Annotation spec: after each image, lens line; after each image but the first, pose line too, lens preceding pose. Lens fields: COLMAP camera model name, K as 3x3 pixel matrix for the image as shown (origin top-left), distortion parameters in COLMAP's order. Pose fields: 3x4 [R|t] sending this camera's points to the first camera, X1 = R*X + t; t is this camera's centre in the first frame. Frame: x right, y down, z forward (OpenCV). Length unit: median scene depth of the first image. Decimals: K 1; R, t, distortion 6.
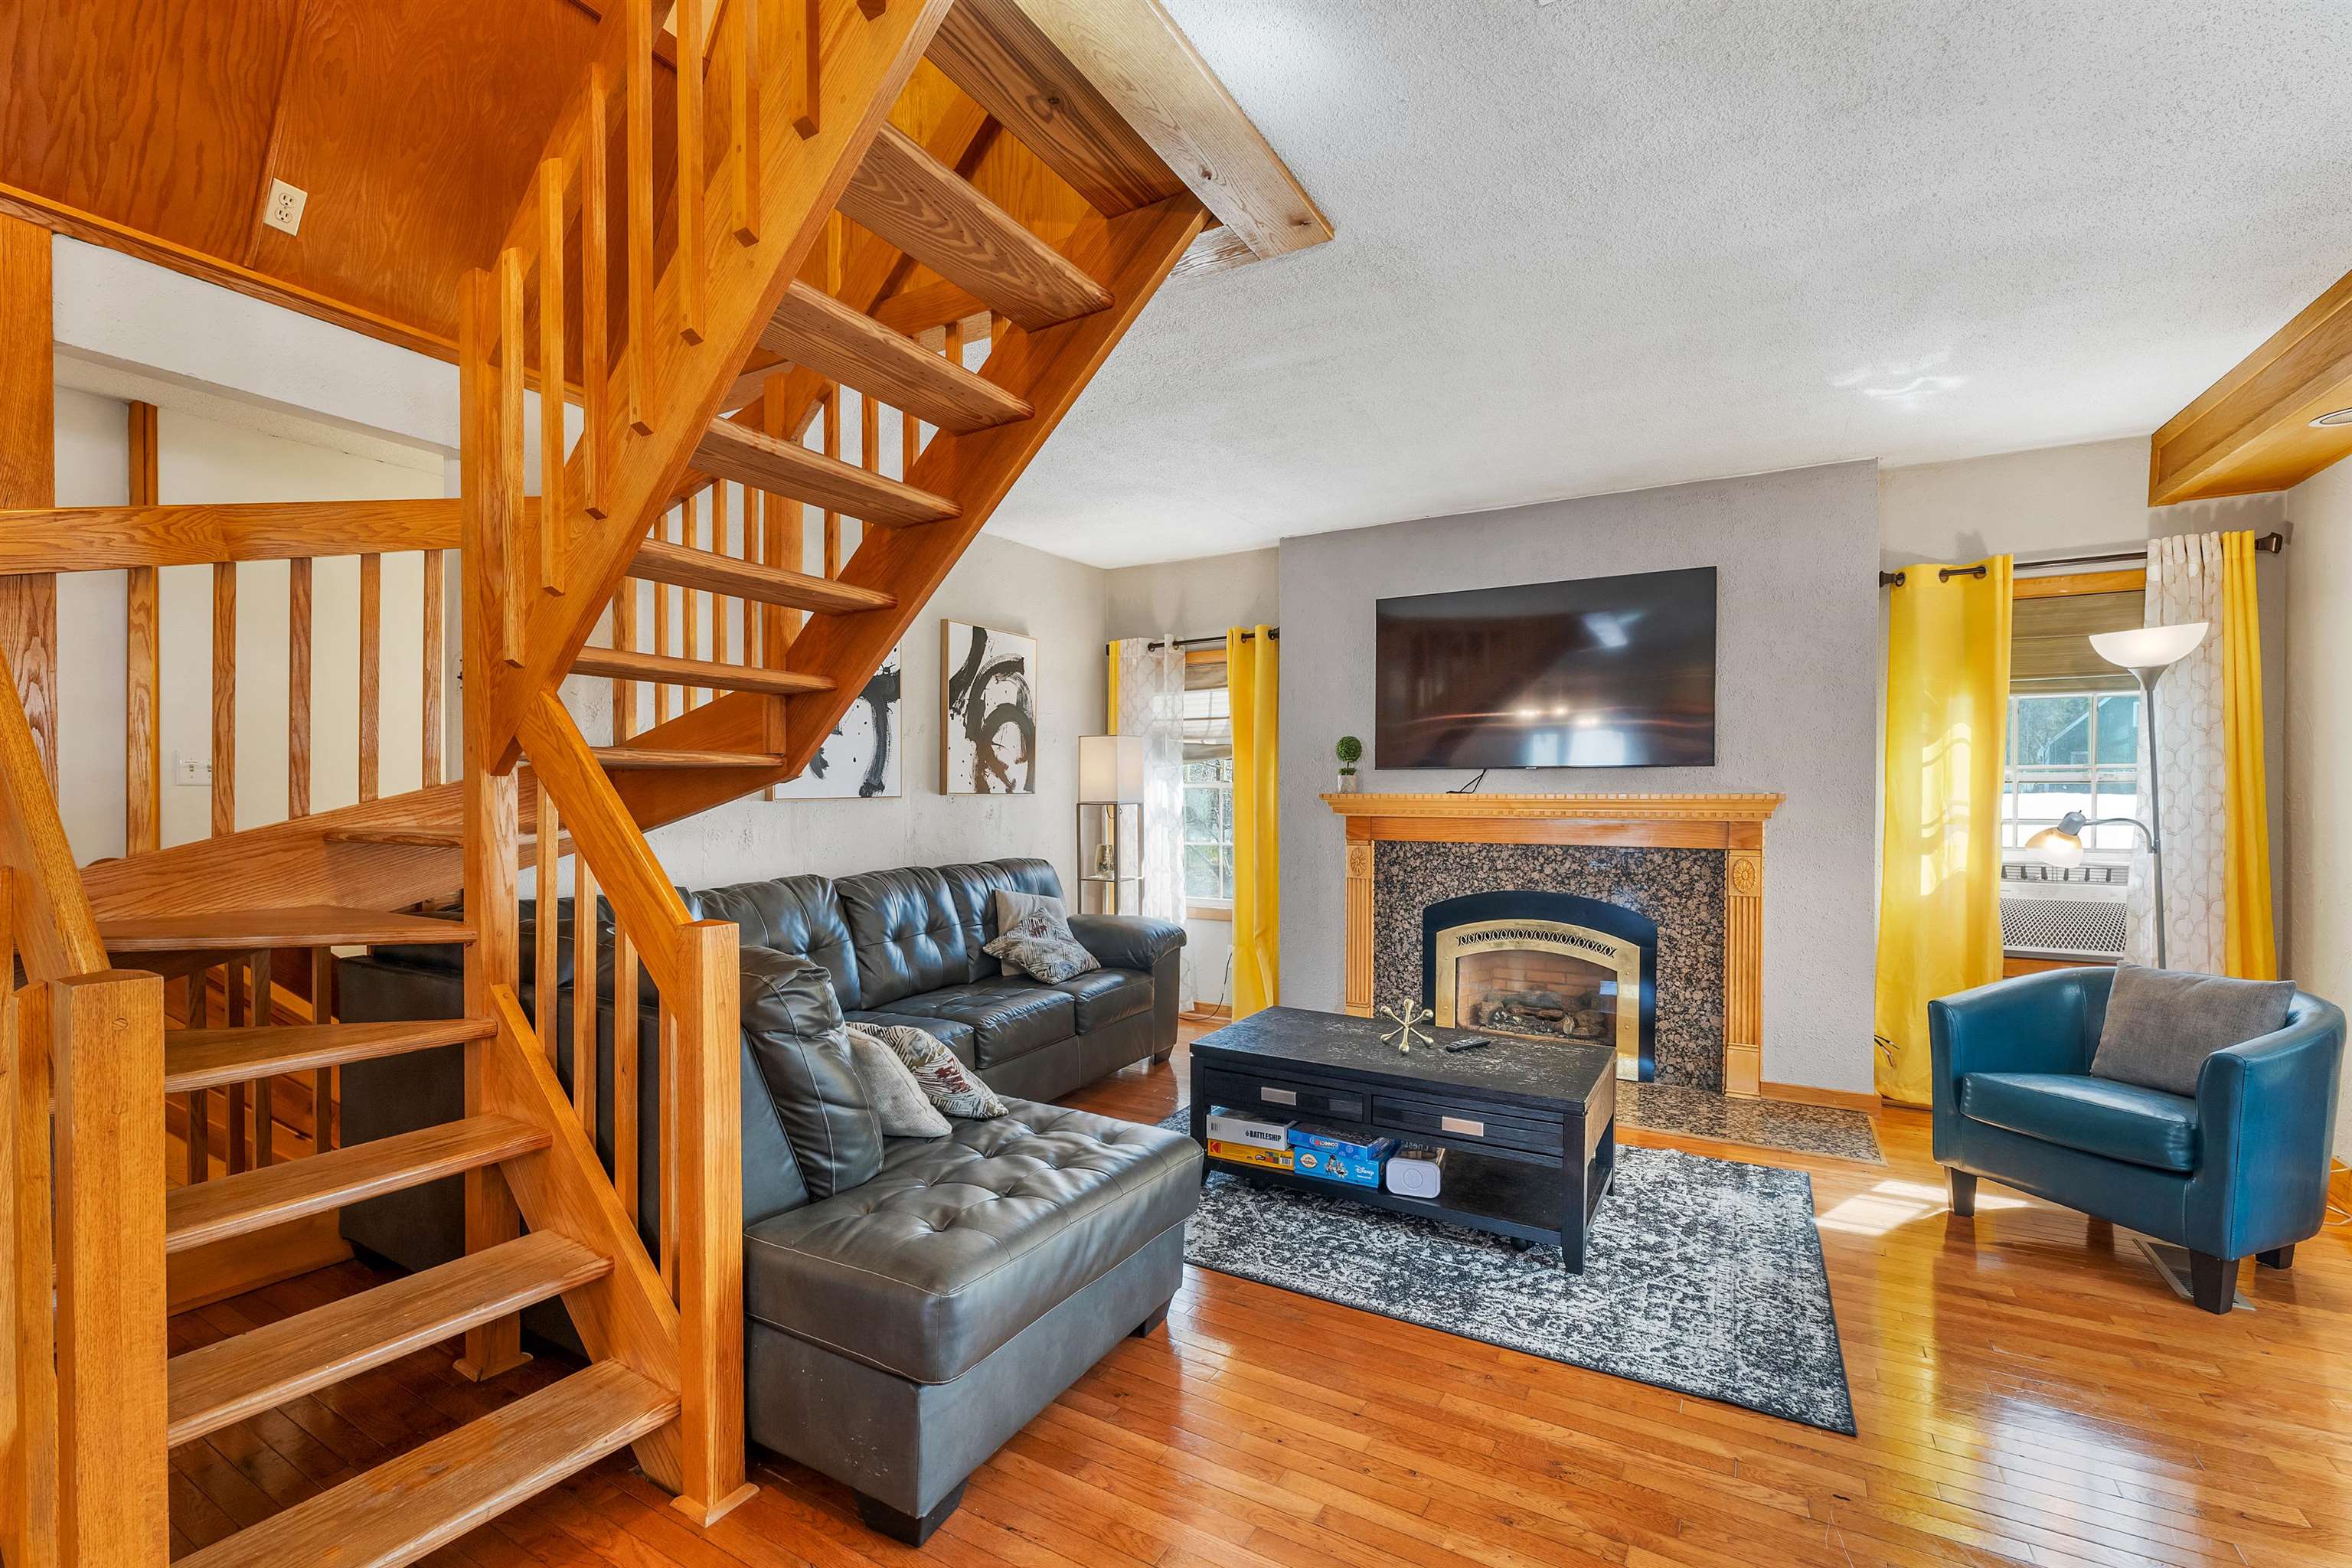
lens RADIAL K [[1008.9, 0, 1168.9], [0, 1008.9, 809.6], [0, 0, 1]] dist [0.000260, -0.000258]
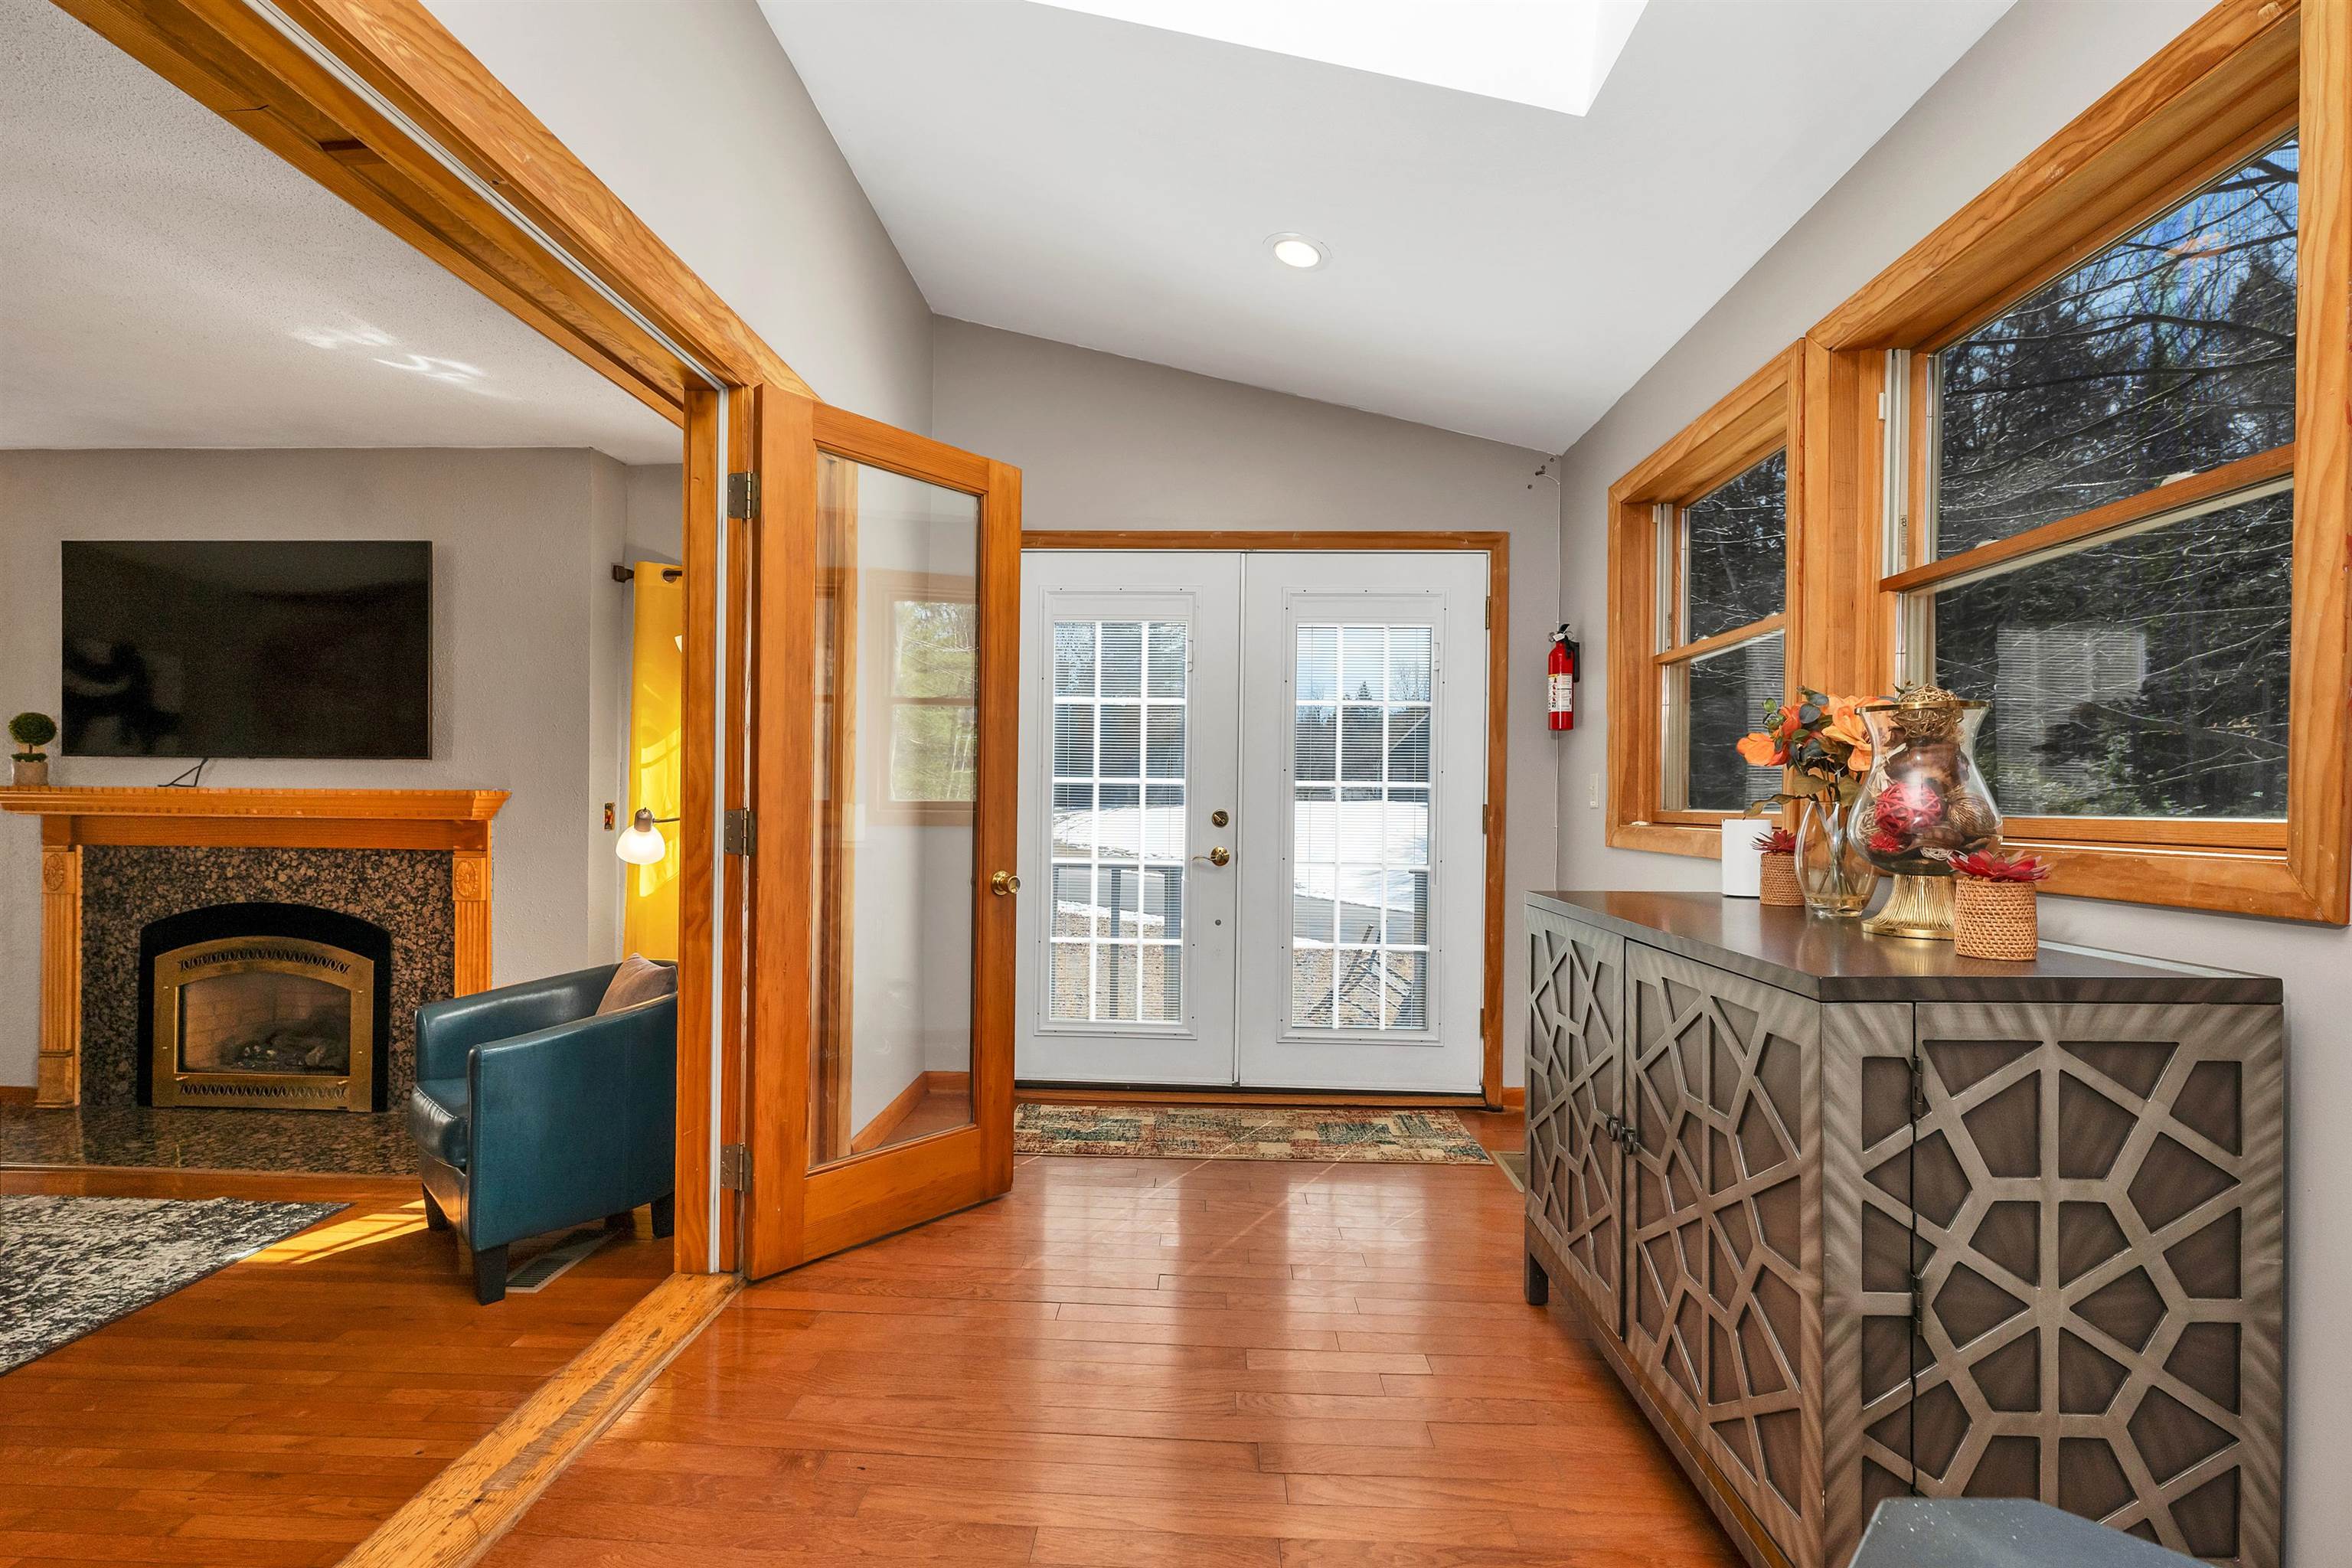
lens RADIAL K [[1056.6, 0, 1174.2], [0, 1056.6, 796.5], [0, 0, 1]] dist [0.000881, 0.000744]
pose [[0.890174, 0.006717, 0.455571, 0.840400], [-0.002088, 0.999941, -0.010663, -0.001015], [-0.455616, 0.008541, 0.890136, -0.194381]]
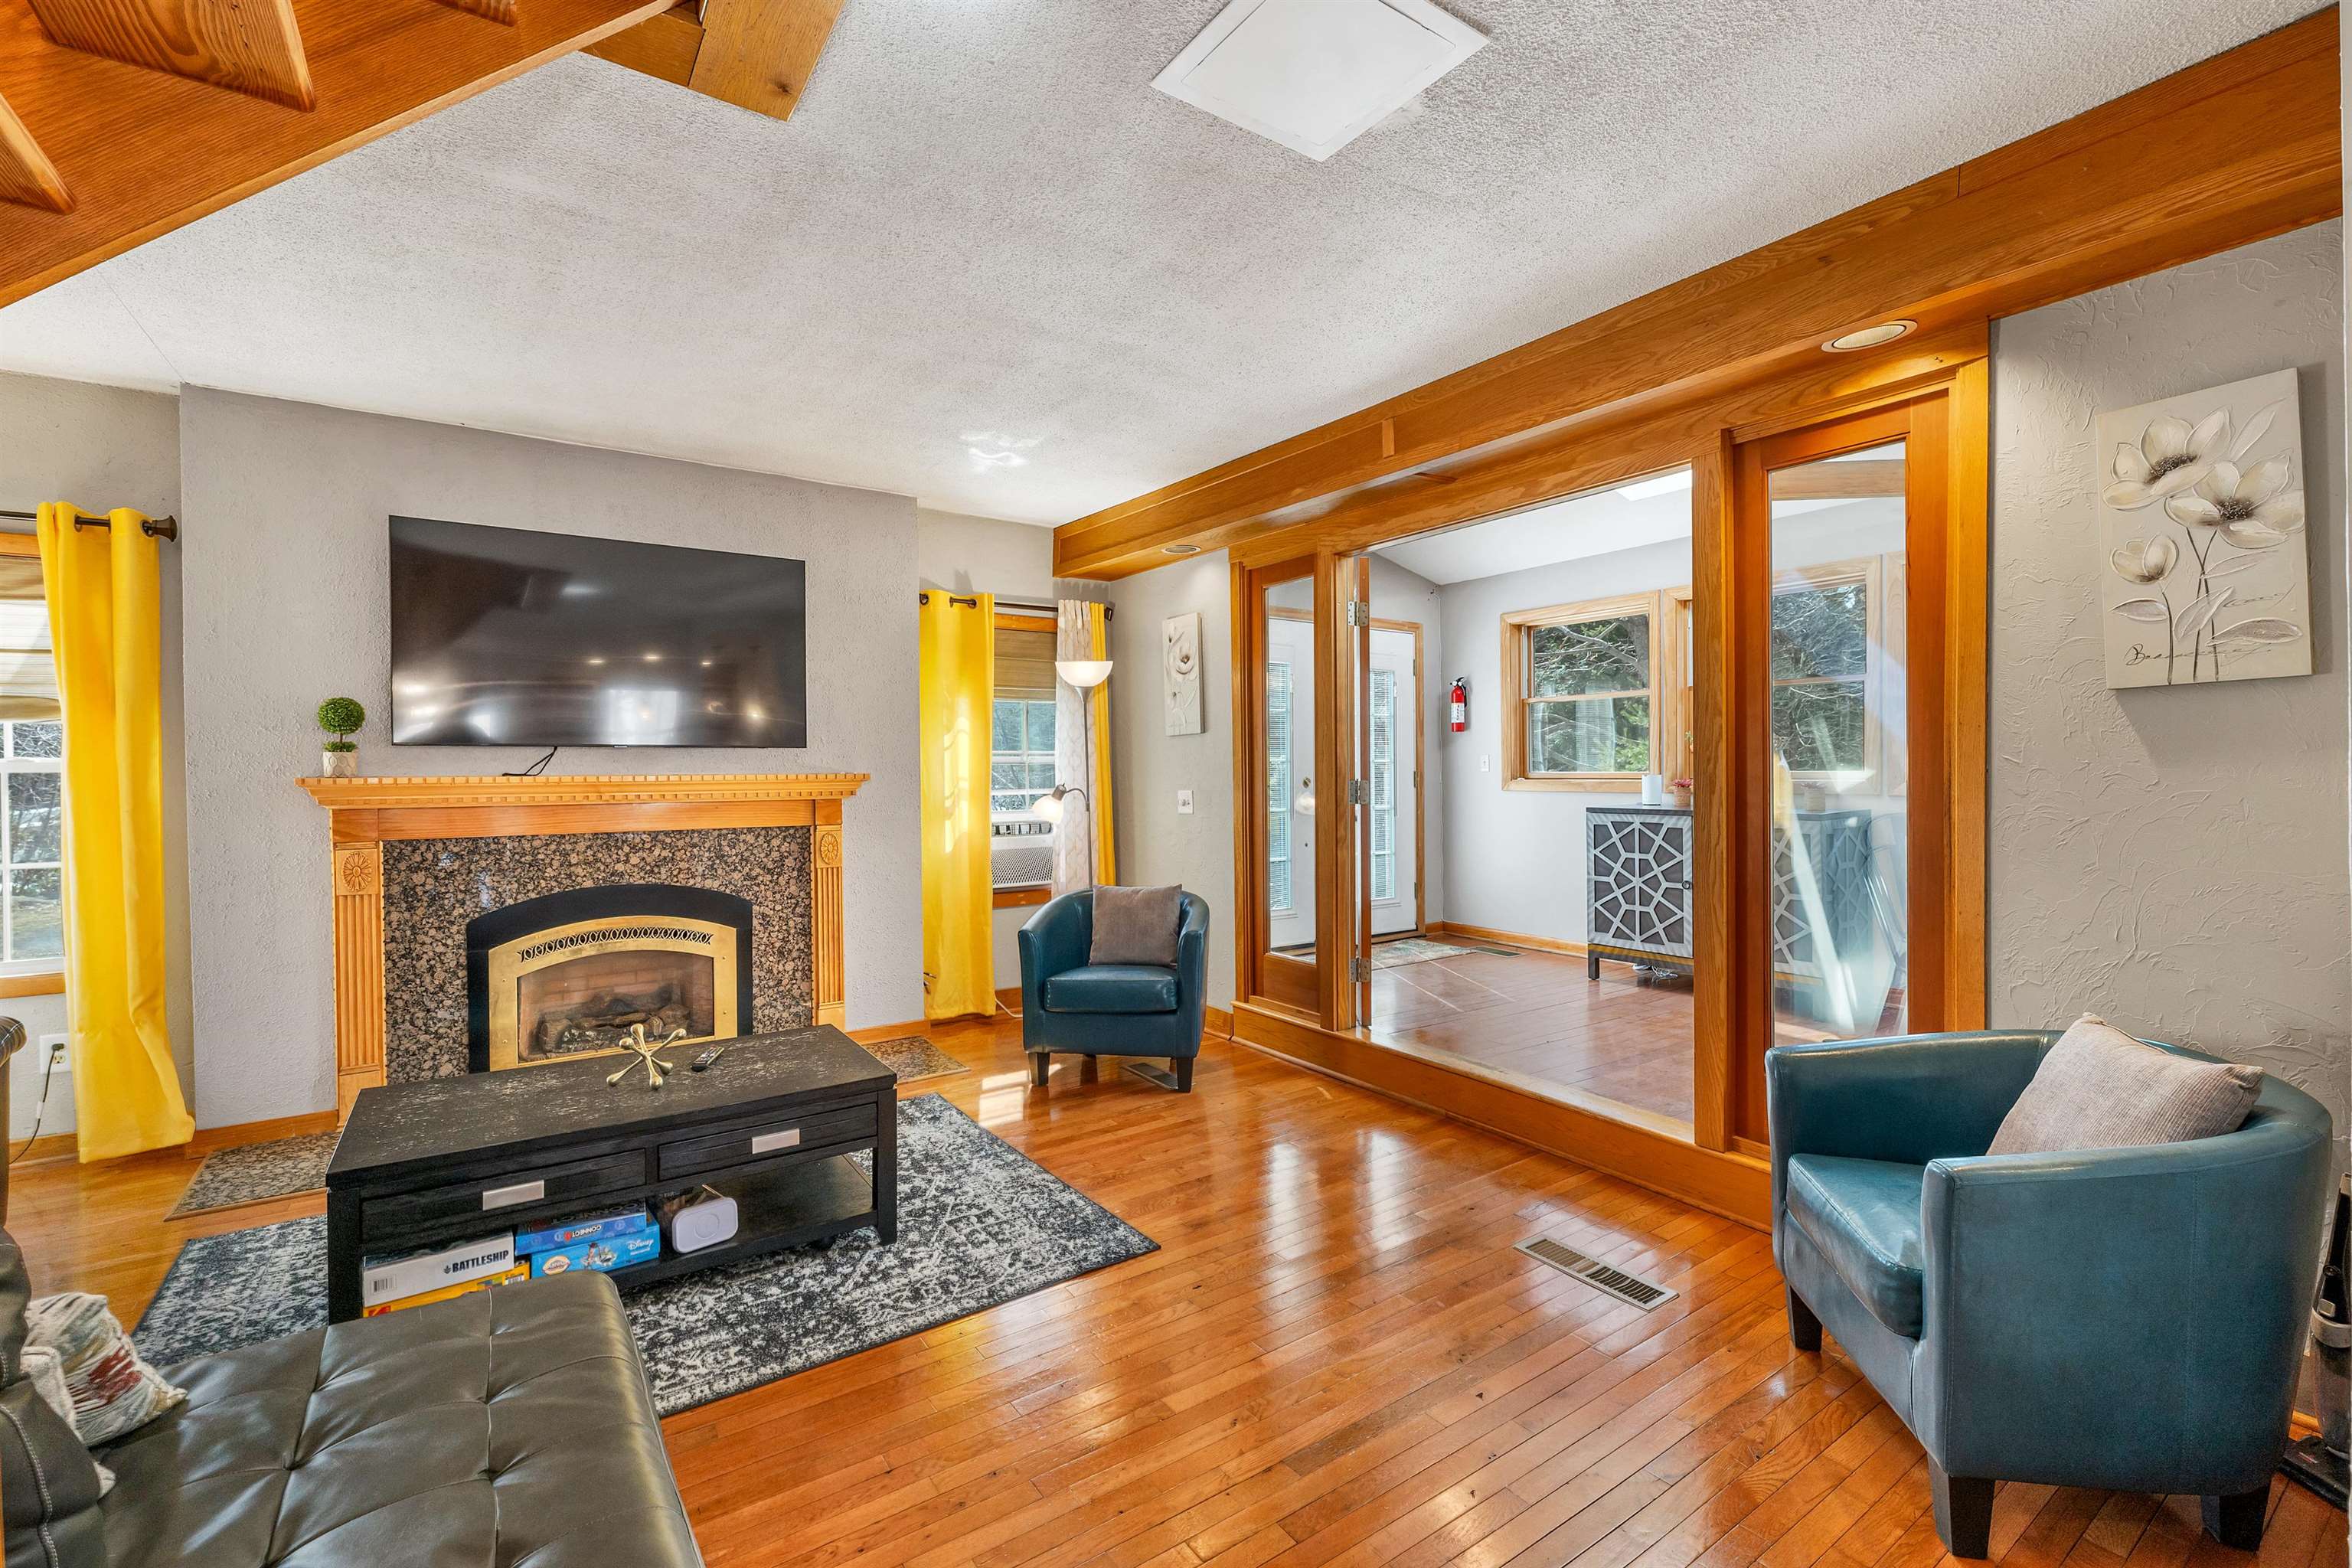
lens RADIAL K [[1005.5, 0, 1176.0], [0, 1005.5, 784.0], [0, 0, 1]] dist [-0.001267, 0.000076]
pose [[0.427273, -0.017067, 0.903961, -0.301934], [0.021621, 0.999729, 0.008655, -0.006817], [-0.903864, 0.015847, 0.427527, 0.229385]]
